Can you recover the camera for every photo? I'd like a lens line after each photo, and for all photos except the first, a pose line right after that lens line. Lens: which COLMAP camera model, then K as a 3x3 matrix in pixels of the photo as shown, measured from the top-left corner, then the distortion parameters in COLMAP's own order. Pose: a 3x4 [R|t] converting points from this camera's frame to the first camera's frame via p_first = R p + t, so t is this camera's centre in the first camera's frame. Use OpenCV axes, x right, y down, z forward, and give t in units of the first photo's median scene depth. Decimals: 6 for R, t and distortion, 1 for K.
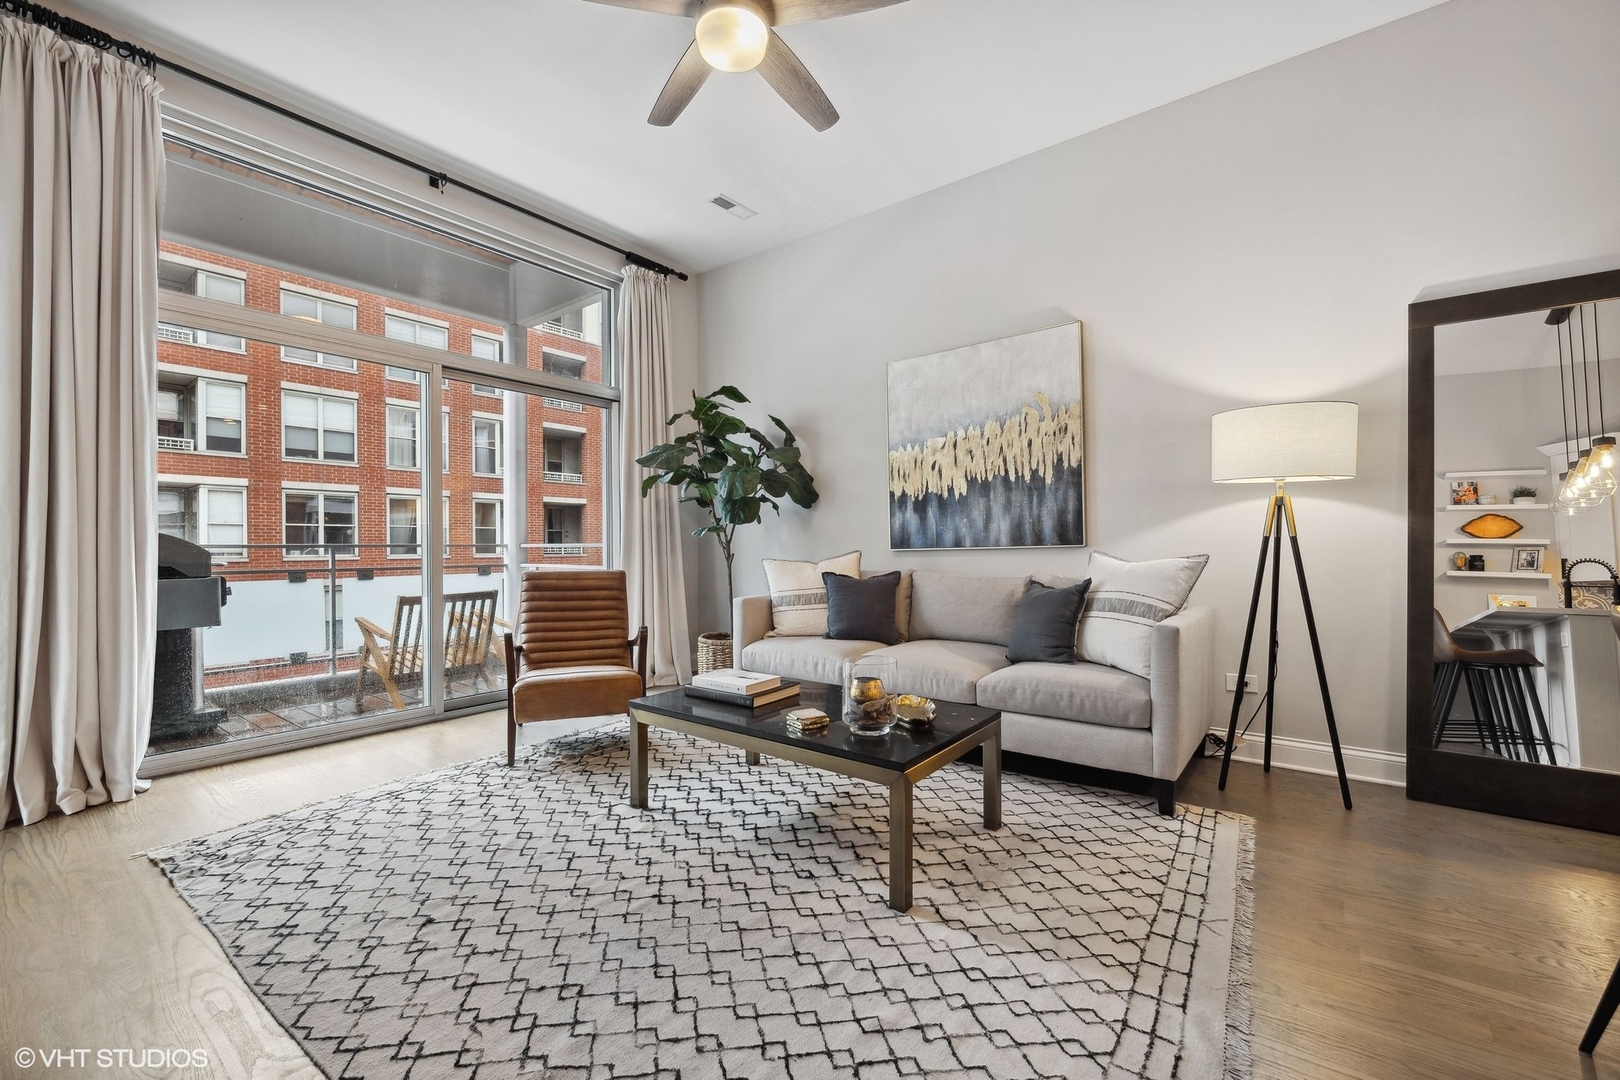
lens RADIAL K [[661.8, 0, 809.4], [0, 661.8, 557.6], [0, 0, 1]] dist [-0.006365, 0.000097]
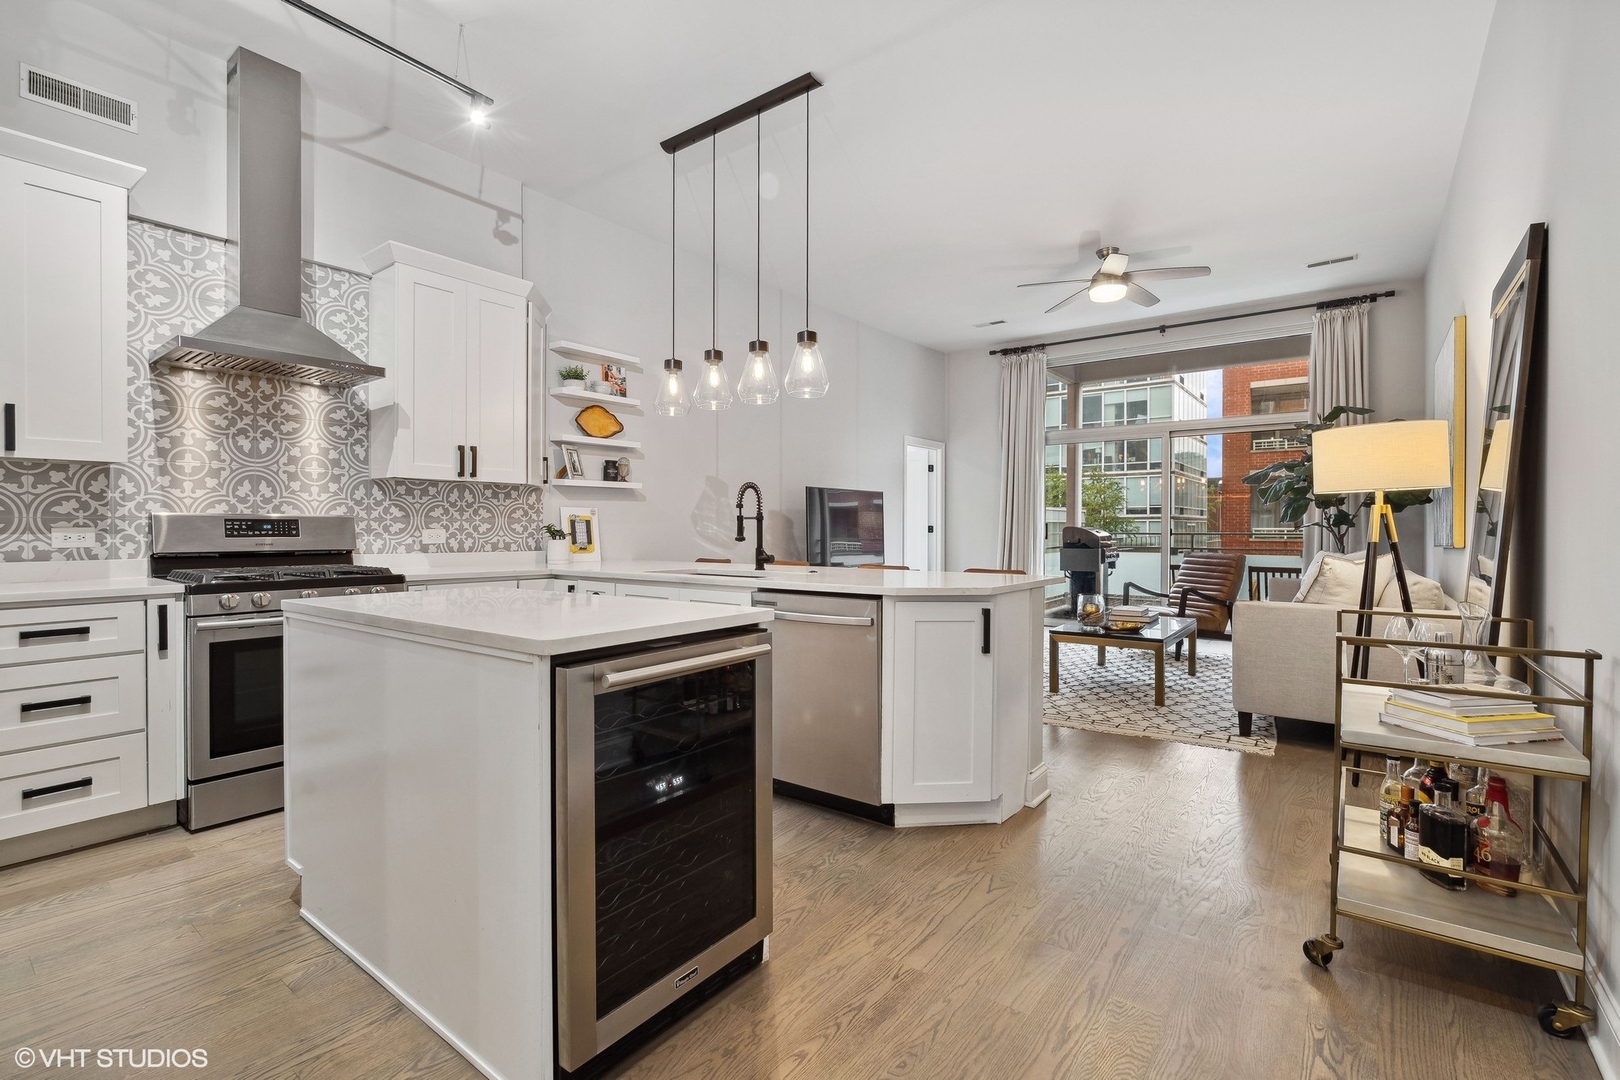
lens RADIAL K [[724.2, 0, 803.5], [0, 724.2, 536.8], [0, 0, 1]] dist [-0.008186, -0.000006]
pose [[0.009577, 0.018363, -0.999786, 1.359096], [-0.020366, 0.999628, 0.018165, -0.029415], [0.999747, 0.020188, 0.009947, 0.027793]]
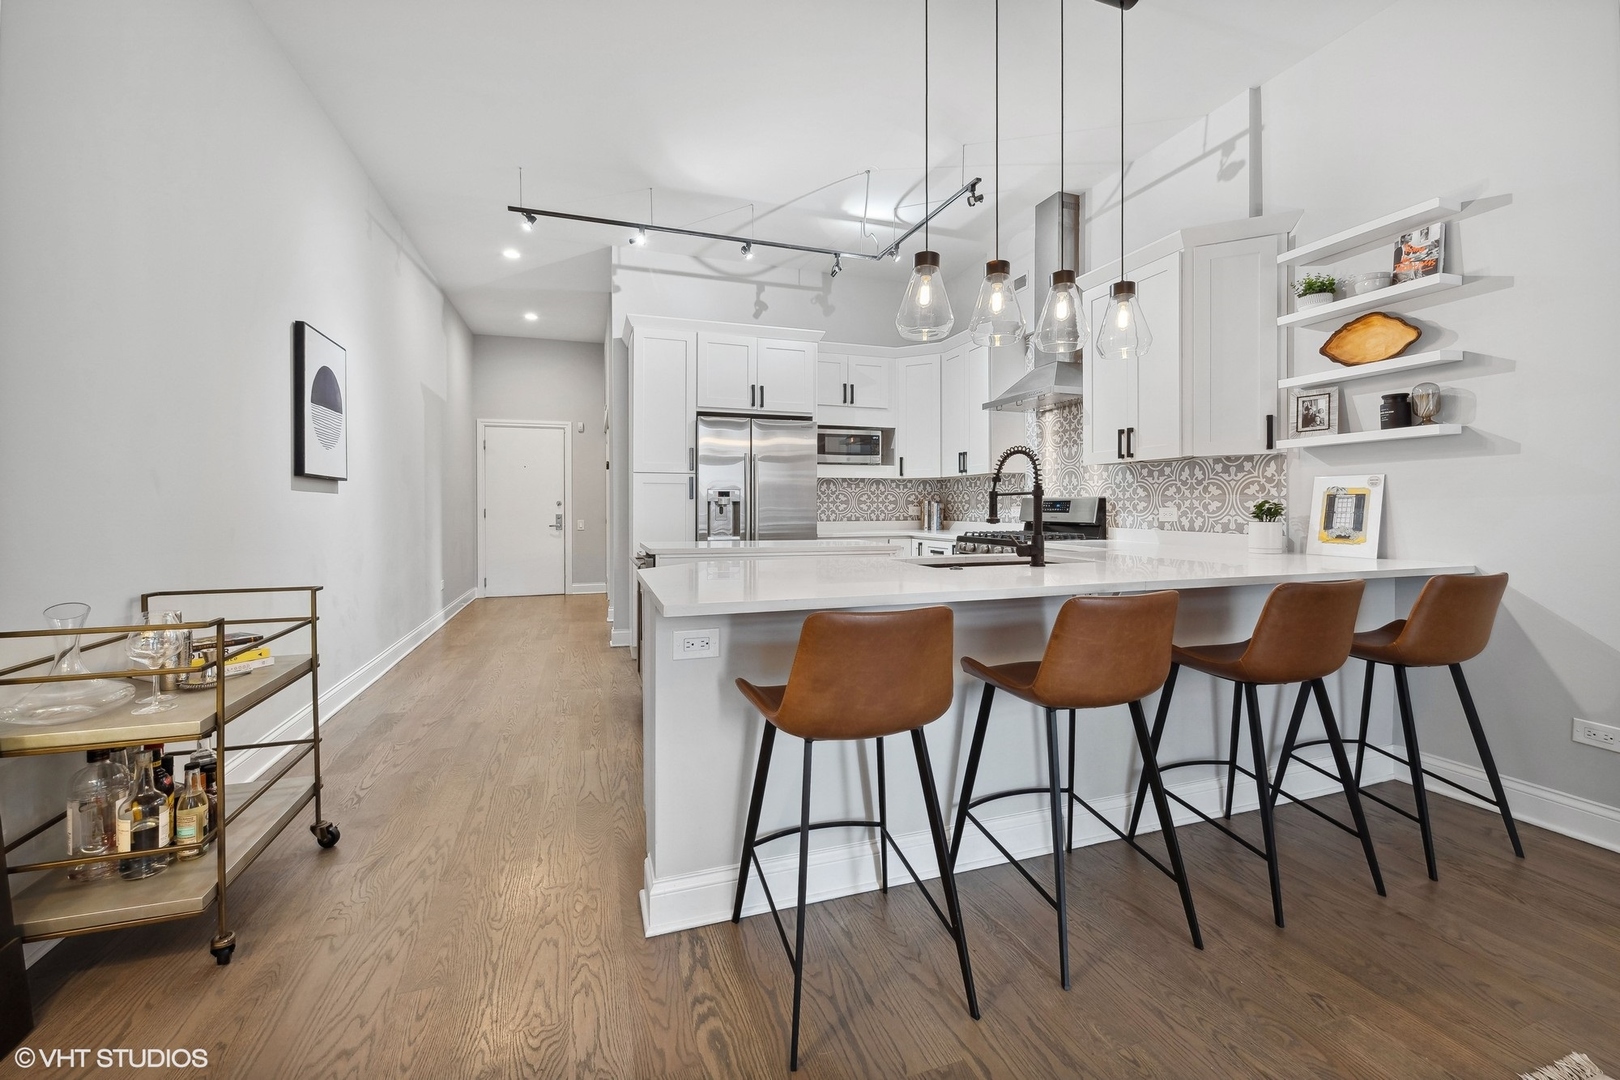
lens RADIAL K [[661.8, 0, 809.8], [0, 661.8, 507.1], [0, 0, 1]] dist [-0.006365, 0.000097]
pose [[-0.835460, 0.008339, 0.549488, 0.211524], [0.019010, 0.999725, 0.013732, -0.035233], [-0.549222, 0.021919, -0.835389, 0.630187]]
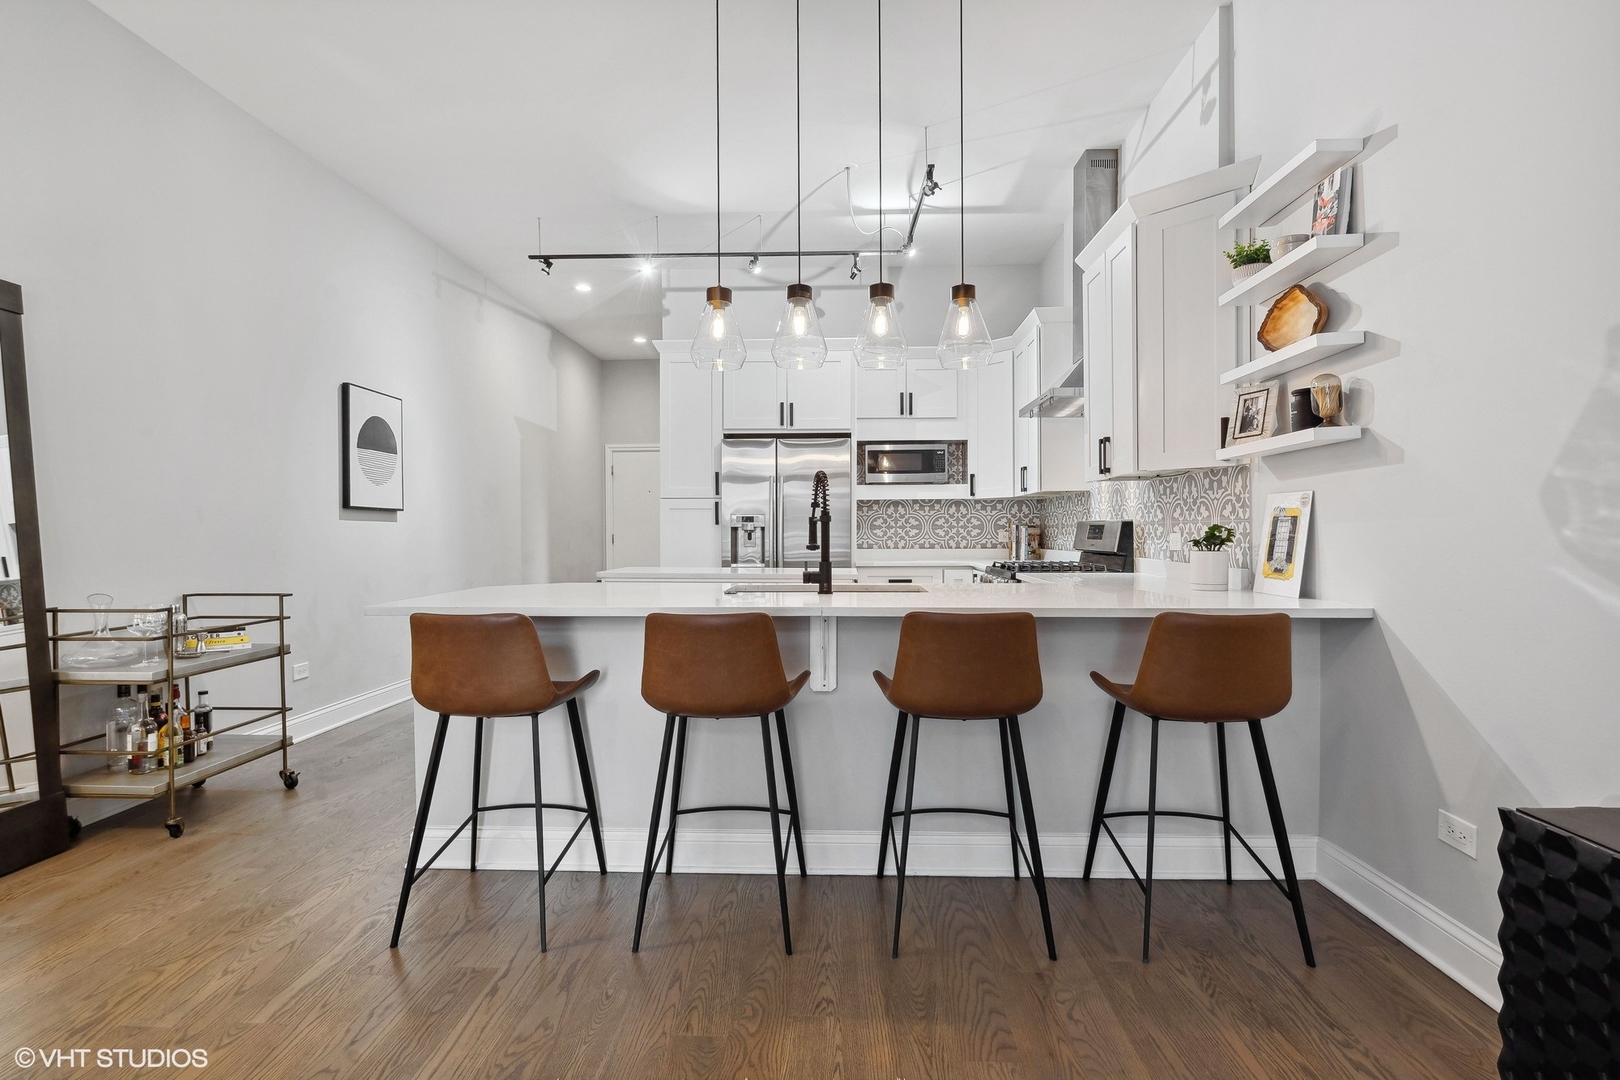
lens RADIAL K [[816.5, 0, 805.4], [0, 816.5, 536.0], [0, 0, 1]] dist [-0.011568, 0.002946]
pose [[-0.577351, 0.005367, 0.816478, -0.238723], [0.024142, 0.999653, 0.010501, -0.028336], [-0.816139, 0.025774, -0.577281, 0.437392]]
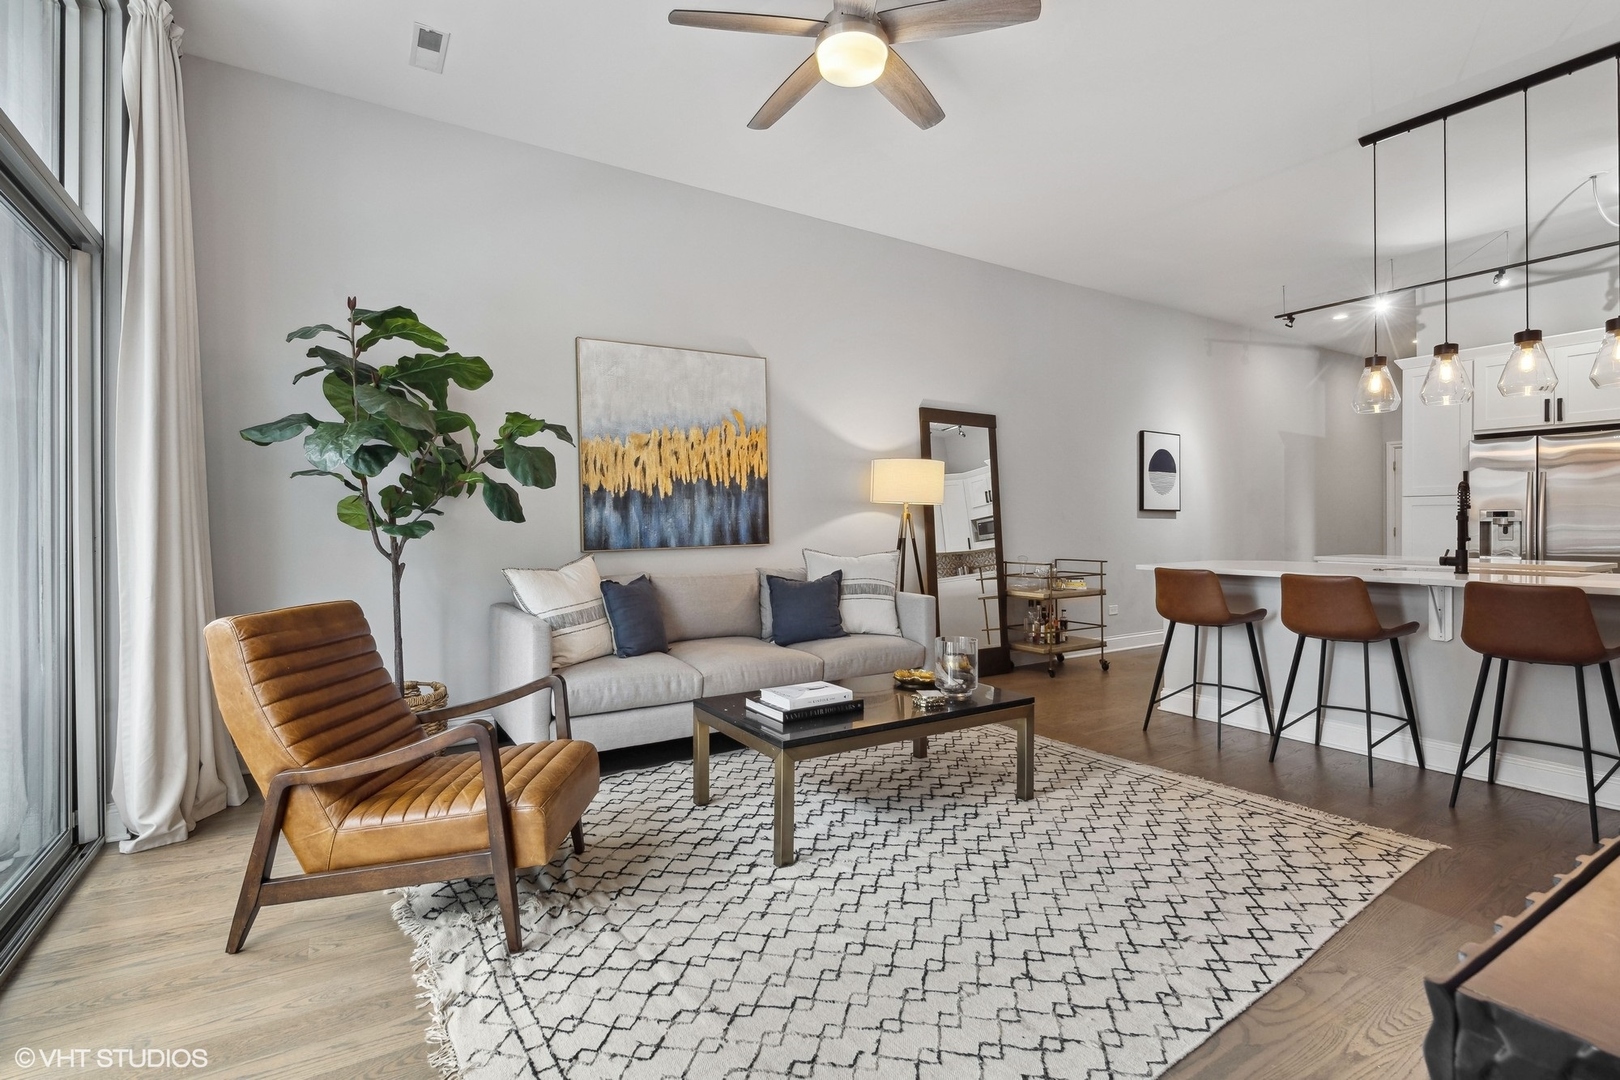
lens RADIAL K [[740.7, 0, 802.7], [0, 740.7, 534.3], [0, 0, 1]] dist [-0.010672, 0.000043]
pose [[0.348549, -0.003743, 0.937283, -0.774632], [0.020113, 0.999792, -0.003487, -0.028397], [-0.937075, 0.020067, 0.348552, 0.436831]]
